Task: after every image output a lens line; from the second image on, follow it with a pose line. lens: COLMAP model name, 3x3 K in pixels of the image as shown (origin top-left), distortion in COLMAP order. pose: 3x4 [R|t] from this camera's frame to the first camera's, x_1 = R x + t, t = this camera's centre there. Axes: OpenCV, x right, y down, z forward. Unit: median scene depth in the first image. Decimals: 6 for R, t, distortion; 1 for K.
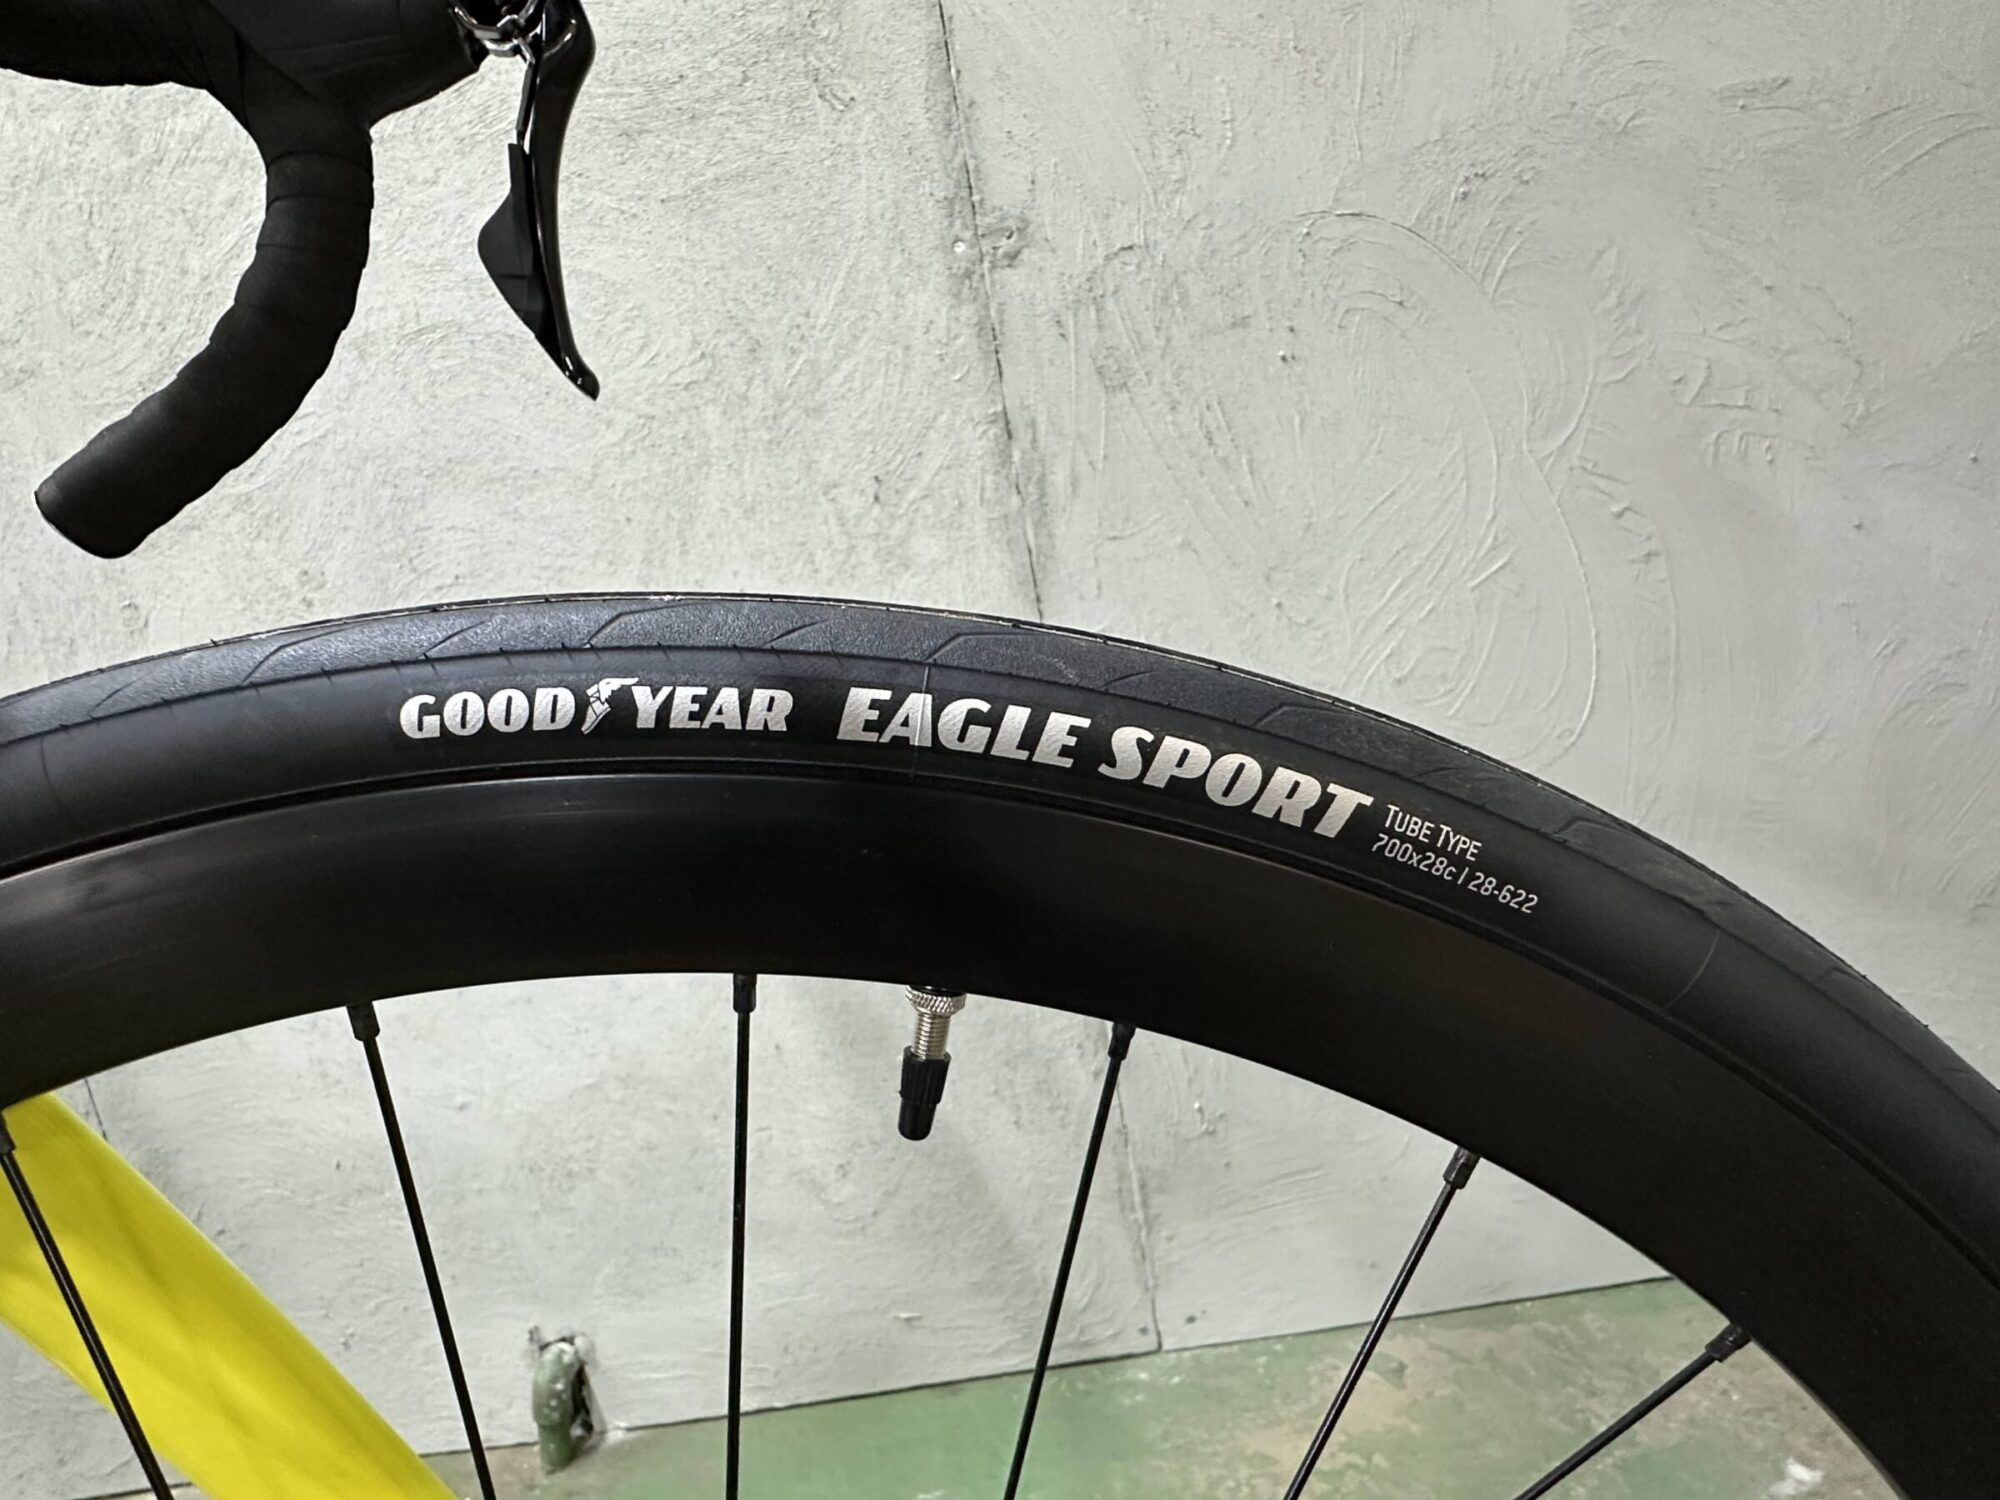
lens RADIAL K [[1120.0, 0, 960.2], [0, 1120.0, 833.9], [0, 0, 1]] dist [-0.009396, 0.002630]
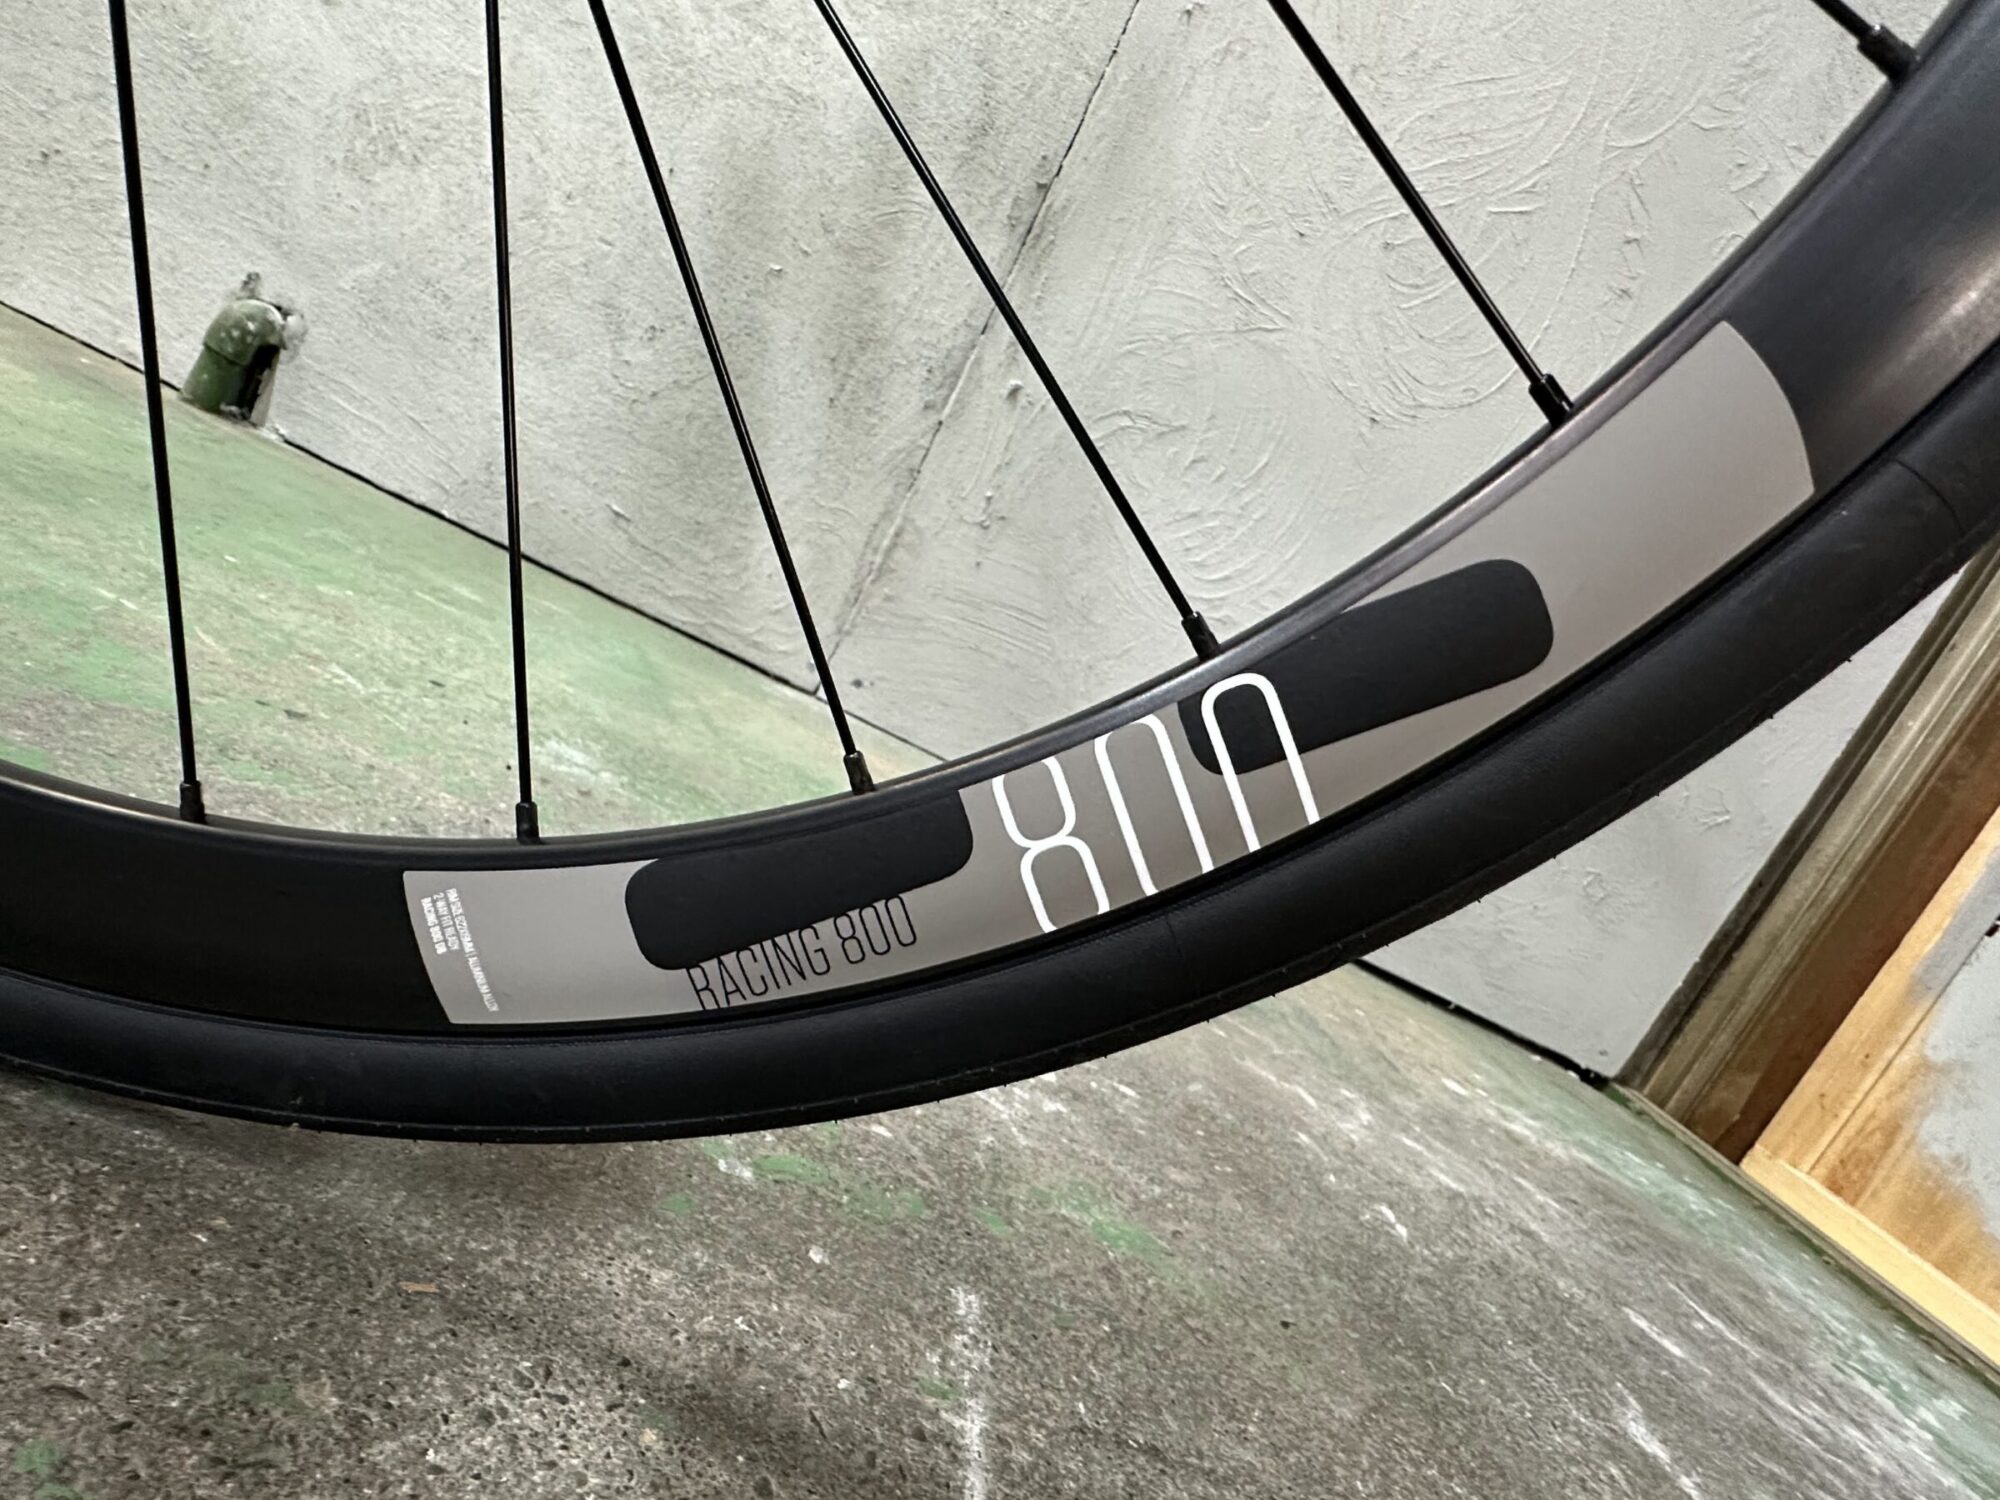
lens RADIAL K [[1120.0, 0, 960.2], [0, 1120.0, 833.9], [0, 0, 1]] dist [-0.009396, 0.002630]
pose [[0.802153, 0.564339, 0.195119, 0.180792], [-0.577616, 0.816189, 0.013988, 0.540387], [-0.151360, -0.123924, 0.980680, -0.036859]]
